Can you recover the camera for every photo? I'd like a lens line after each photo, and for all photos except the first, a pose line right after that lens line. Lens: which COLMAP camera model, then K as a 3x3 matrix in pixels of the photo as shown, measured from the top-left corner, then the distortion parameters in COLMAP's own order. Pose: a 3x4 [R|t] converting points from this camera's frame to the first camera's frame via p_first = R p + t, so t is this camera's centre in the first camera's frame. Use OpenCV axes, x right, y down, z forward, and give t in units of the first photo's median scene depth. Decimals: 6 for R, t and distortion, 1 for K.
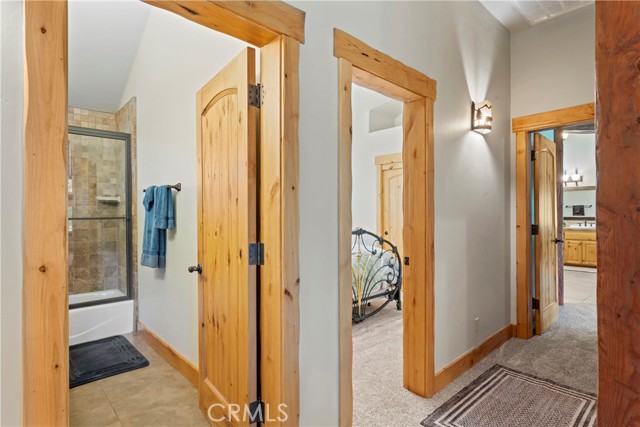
lens RADIAL K [[344.5, 0, 320.2], [0, 344.5, 215.2], [0, 0, 1]] dist [-0.001321, -0.000265]
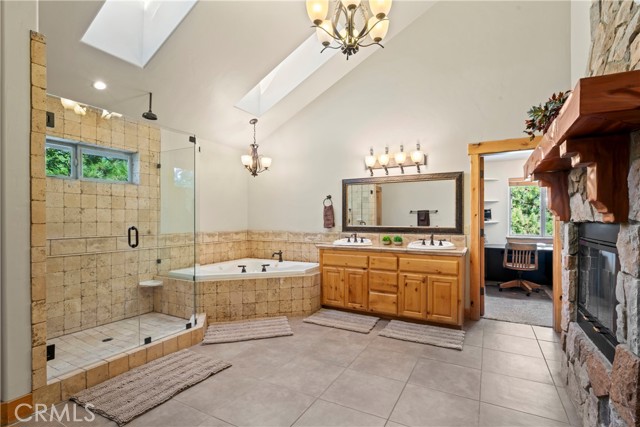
lens RADIAL K [[303.5, 0, 321.3], [0, 303.5, 218.7], [0, 0, 1]] dist [0.000753, 0.000065]
pose [[0.952048, 0.003126, 0.305933, 0.447264], [-0.000635, 0.999966, -0.008241, -0.006005], [-0.305948, 0.007651, 0.952017, 0.583712]]
